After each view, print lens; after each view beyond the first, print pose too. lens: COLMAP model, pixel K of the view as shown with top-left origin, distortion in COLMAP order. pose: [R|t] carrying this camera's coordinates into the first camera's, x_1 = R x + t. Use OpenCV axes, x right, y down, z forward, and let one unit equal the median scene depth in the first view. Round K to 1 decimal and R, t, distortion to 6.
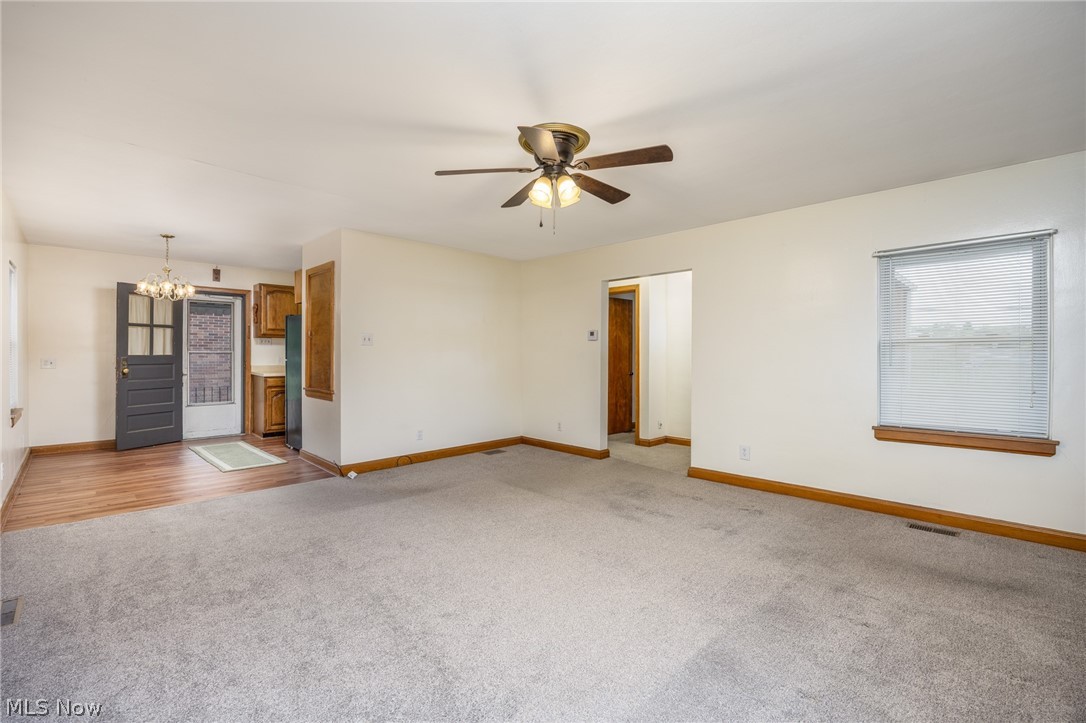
lens RADIAL K [[478.6, 0, 547.9], [0, 478.6, 357.4], [0, 0, 1]] dist [-0.001753, -0.000028]
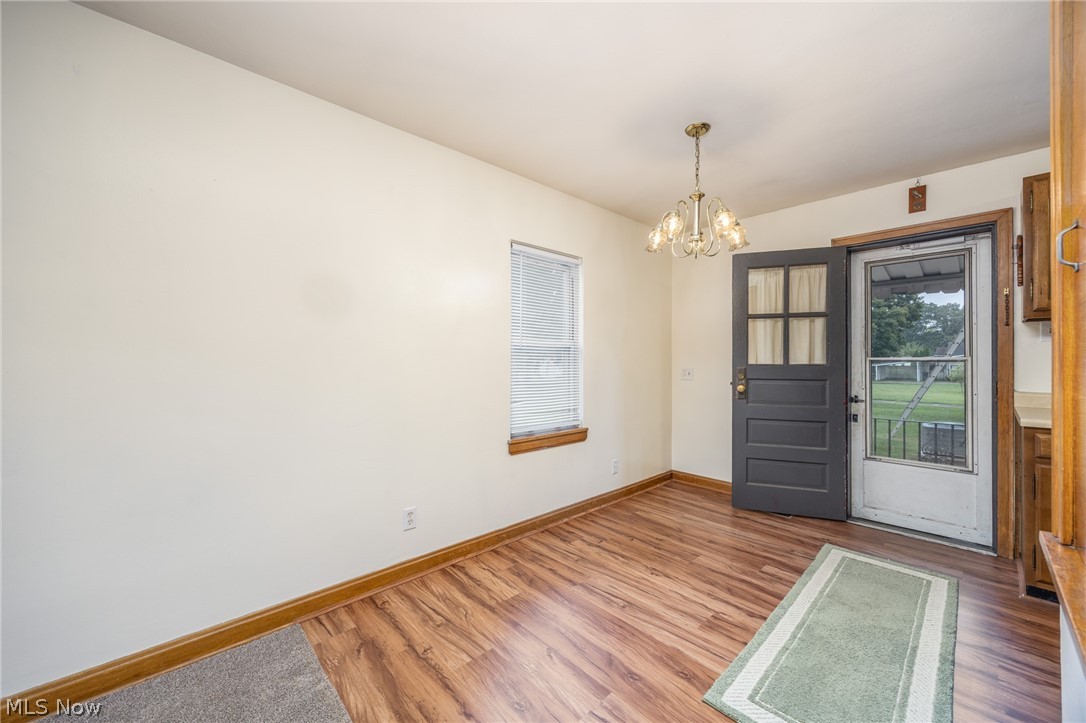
lens RADIAL K [[411.8, 0, 545.3], [0, 411.8, 358.6], [0, 0, 1]] dist [-0.000832, -0.000081]
pose [[-0.027104, -0.006998, -0.999608, -0.286695], [-0.006665, 0.999955, -0.006820, -0.006227], [0.999610, 0.006478, -0.027150, 0.679372]]
